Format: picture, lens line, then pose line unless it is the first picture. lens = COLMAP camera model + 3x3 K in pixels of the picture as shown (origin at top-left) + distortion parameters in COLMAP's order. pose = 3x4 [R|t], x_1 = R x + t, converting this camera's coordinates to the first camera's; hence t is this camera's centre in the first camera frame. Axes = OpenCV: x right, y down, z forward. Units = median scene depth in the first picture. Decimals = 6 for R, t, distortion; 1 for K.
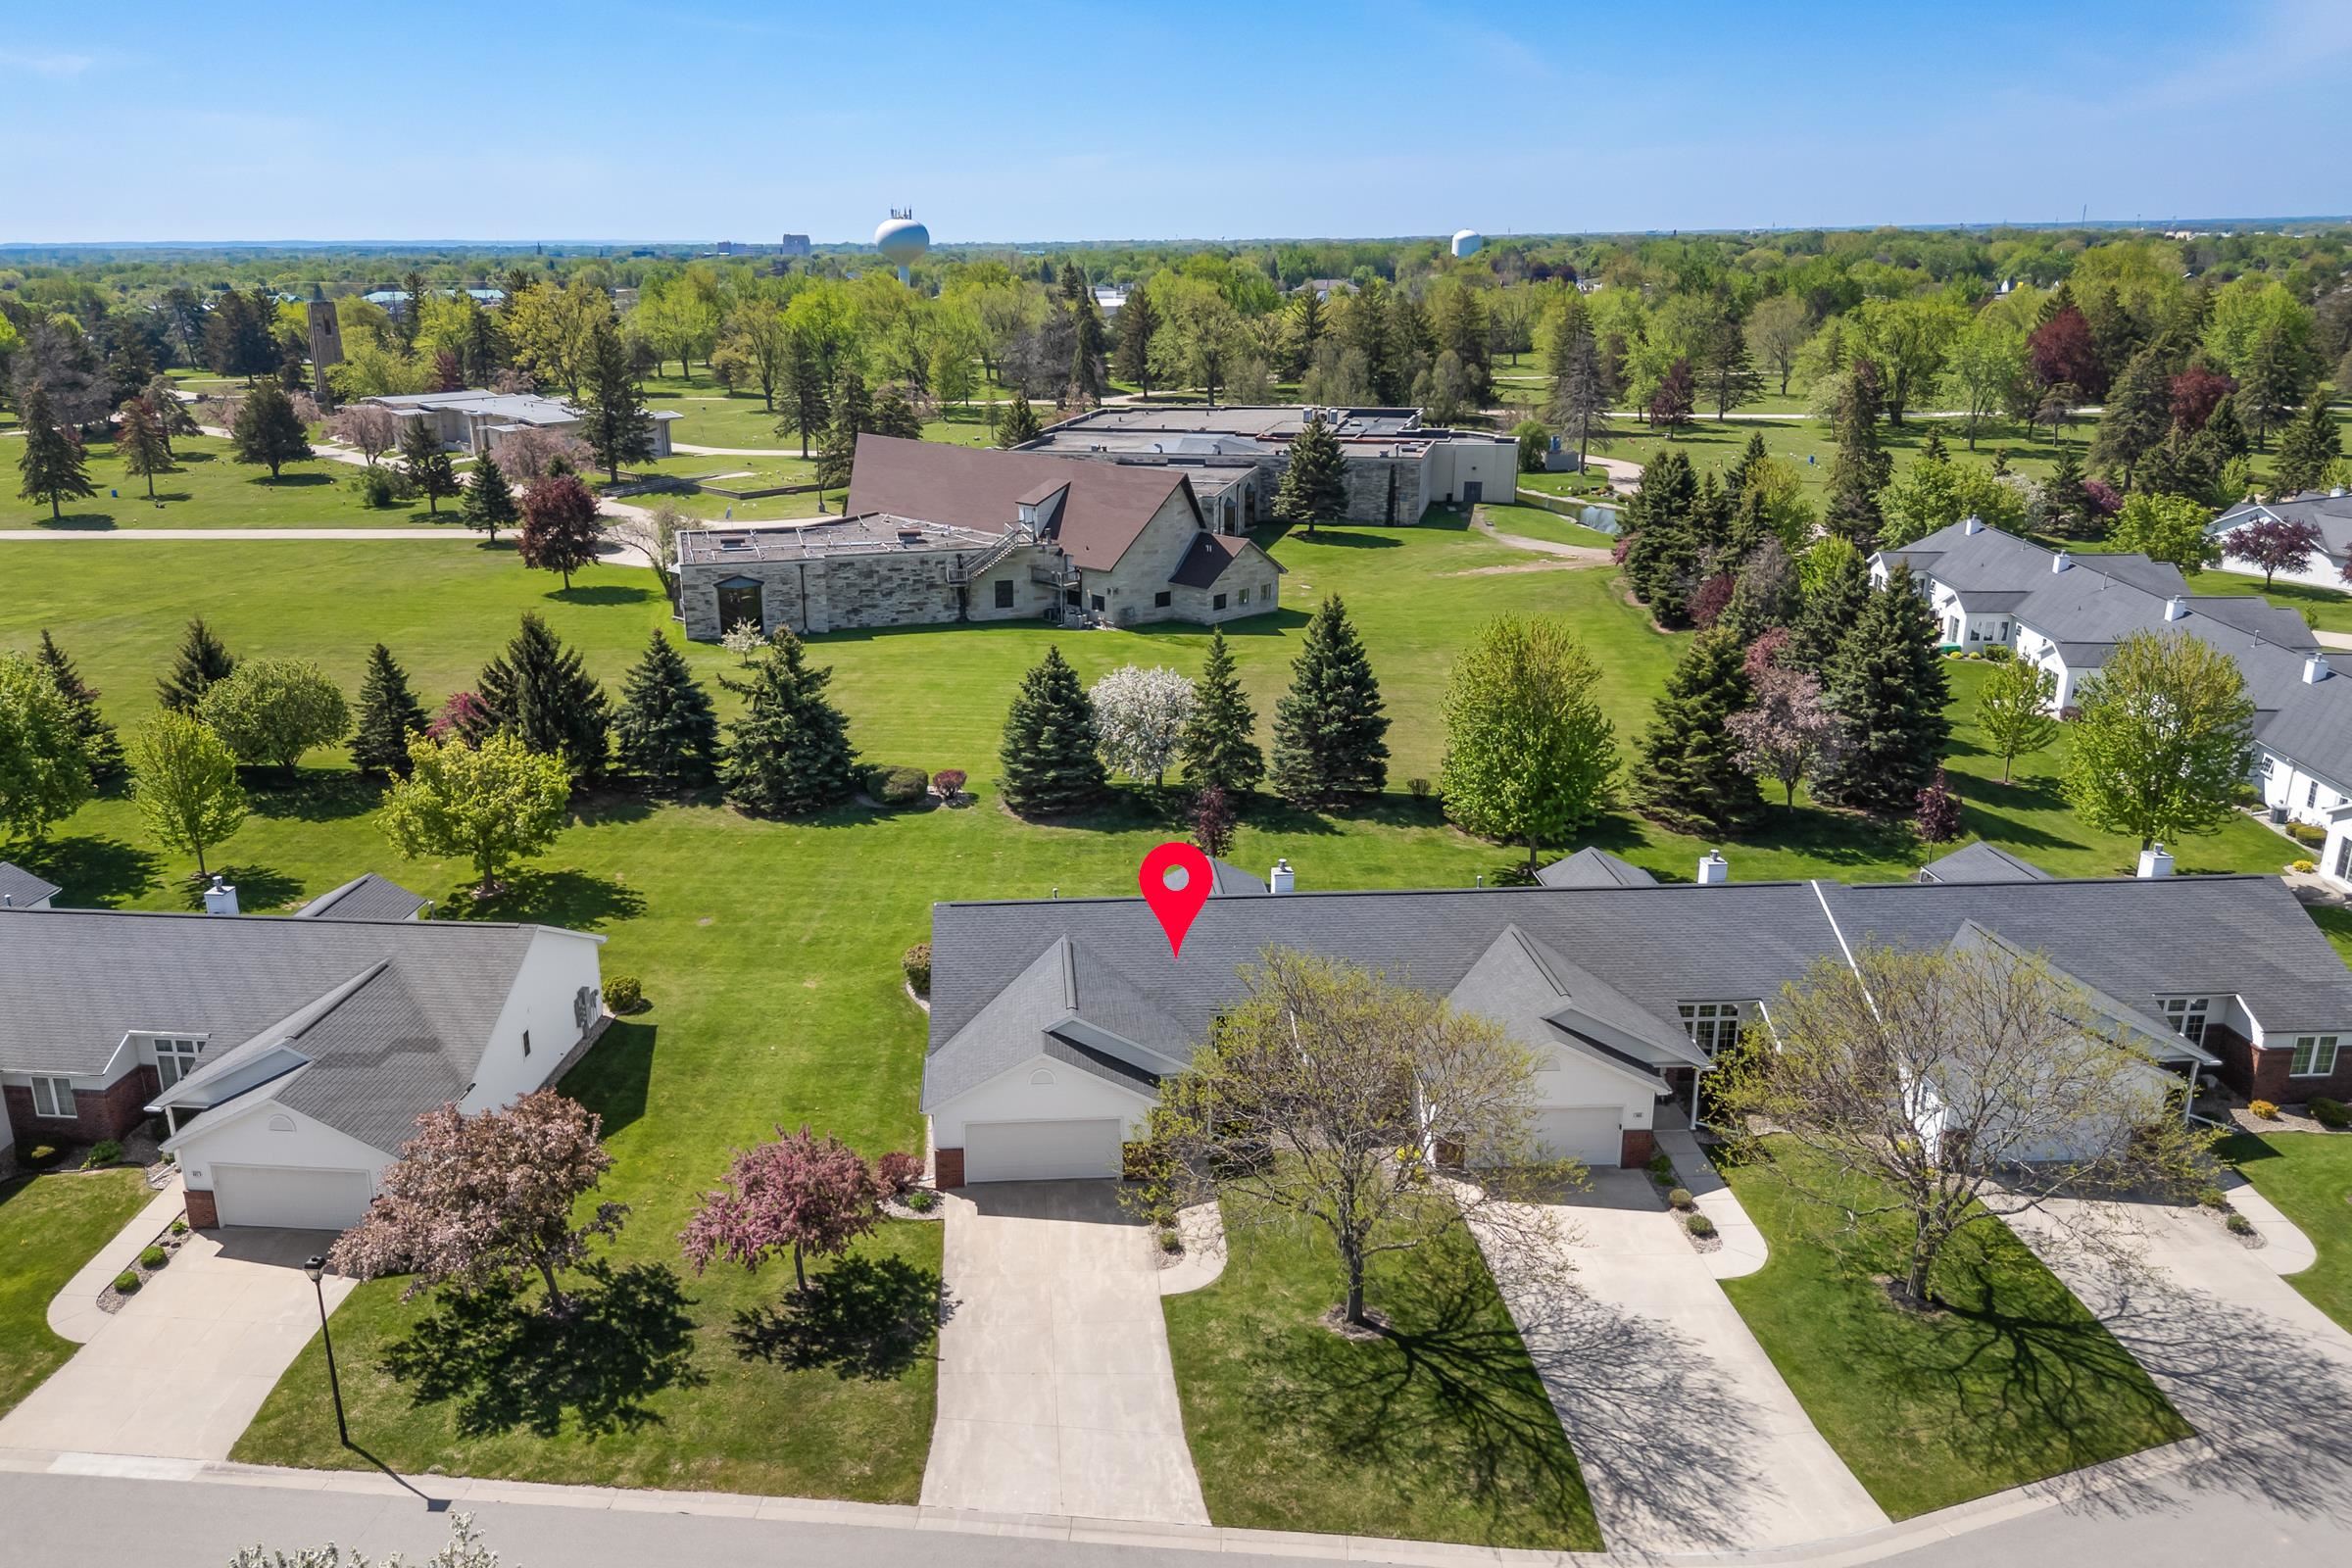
lens RADIAL K [[1676.8, 0, 1103.6], [0, 1676.8, 772.6], [0, 0, 1]] dist [0.041387, -0.006883]
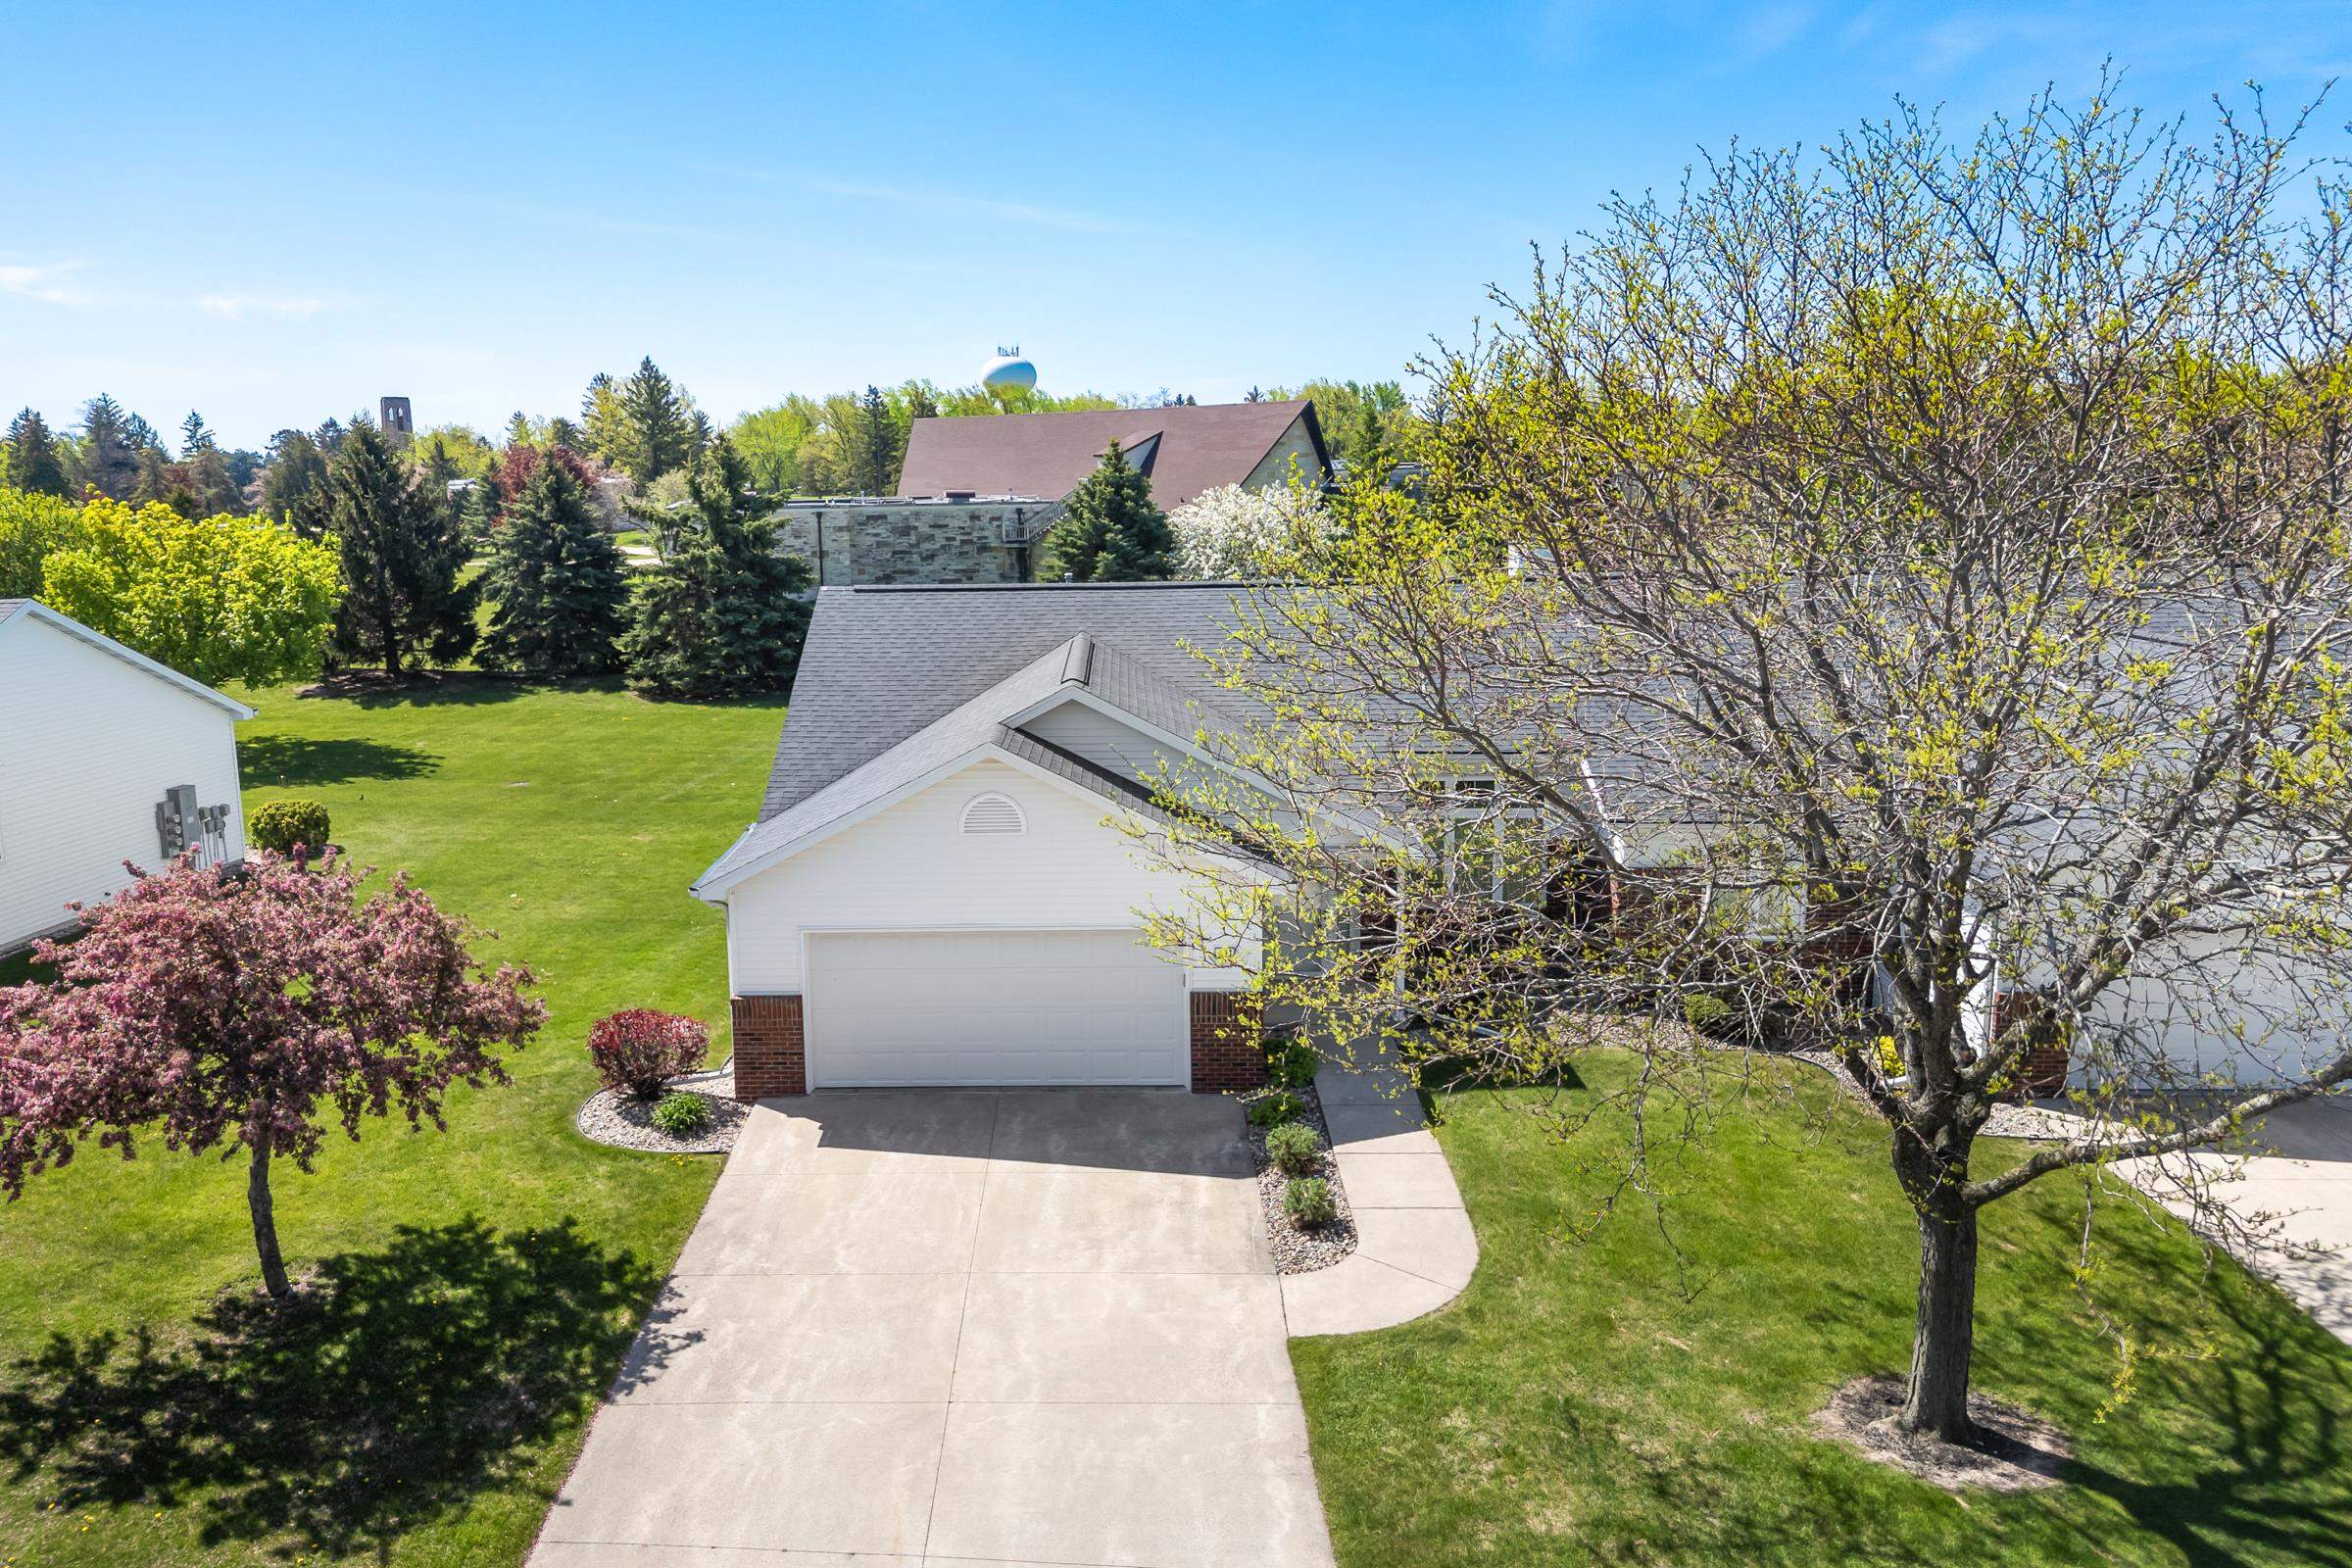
lens RADIAL K [[1708.5, 0, 1064.3], [0, 1708.5, 783.8], [0, 0, 1]] dist [0.020163, -0.003997]
pose [[0.995994, 0.005355, -0.089260, 0.018210], [-0.014753, 0.994367, -0.104963, 0.222446], [0.088195, 0.105859, 0.990462, 0.607275]]
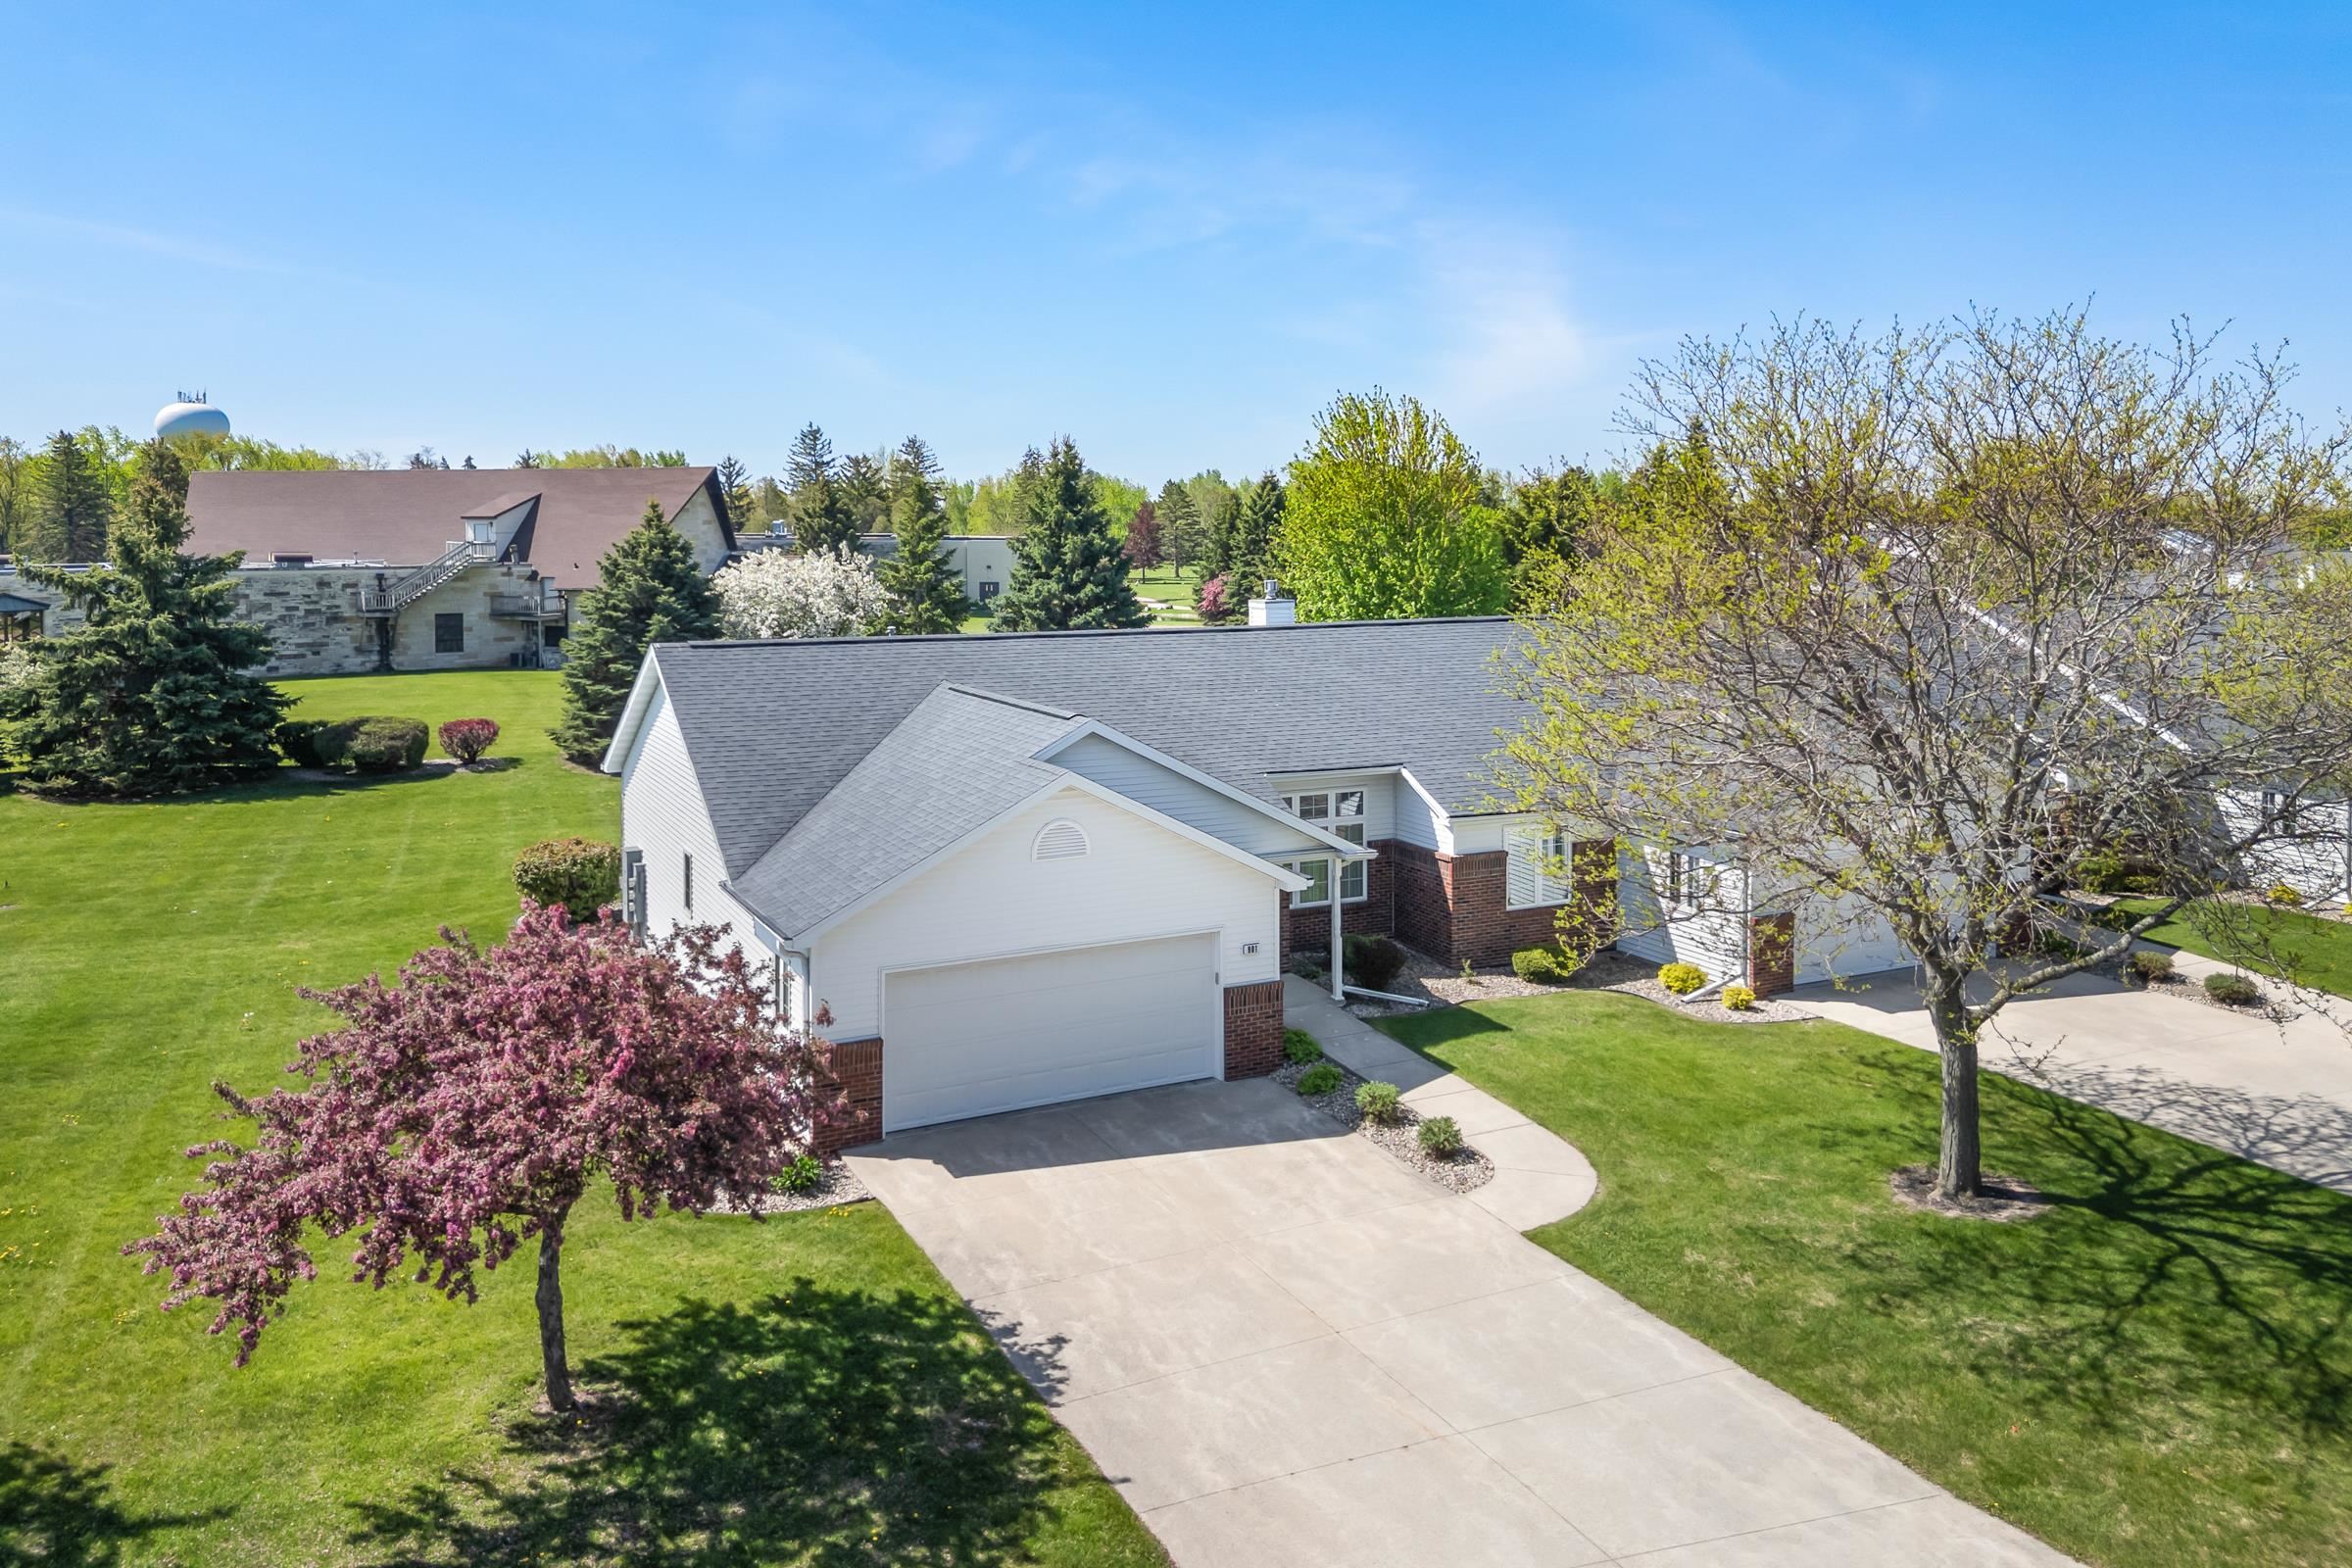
lens RADIAL K [[1763.2, 0, 1212.7], [0, 1763.2, 625.8], [0, 0, 1]] dist [-0.002335, 0.054157]
pose [[0.912932, -0.022226, 0.407506, -0.188570], [0.116801, 0.970978, -0.208710, 0.233060], [-0.391040, 0.238135, 0.889033, 0.579495]]
